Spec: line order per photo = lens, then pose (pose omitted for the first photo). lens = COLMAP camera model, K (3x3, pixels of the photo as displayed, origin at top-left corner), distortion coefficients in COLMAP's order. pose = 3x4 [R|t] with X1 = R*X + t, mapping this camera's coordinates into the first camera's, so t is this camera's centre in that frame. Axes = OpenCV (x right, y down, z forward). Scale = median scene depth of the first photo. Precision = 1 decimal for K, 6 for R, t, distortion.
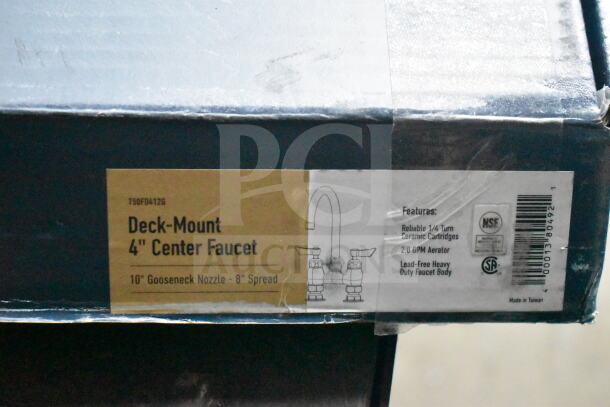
lens RADIAL K [[1134.5, 0, 303.8], [0, 1134.5, 203.9], [0, 0, 1]] dist [-0.072328, 0.000000]
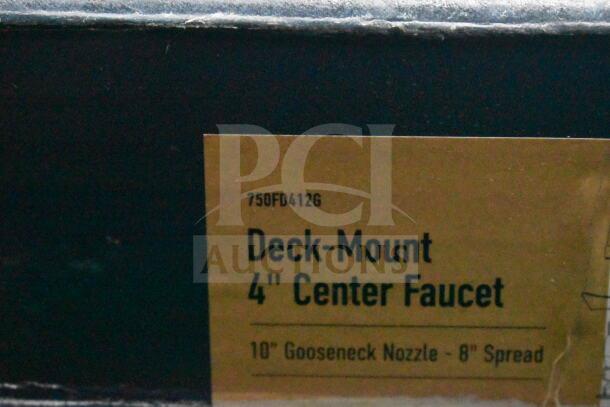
lens RADIAL K [[1463.4, 0, 305.3], [0, 1463.4, 202.8], [0, 0, 1]] dist [-0.053028, 0.000000]
pose [[0.992650, 0.012509, -0.120372, -0.052148], [-0.006894, 0.998873, 0.046951, -0.030915], [0.120823, -0.045776, 0.991618, 0.365497]]
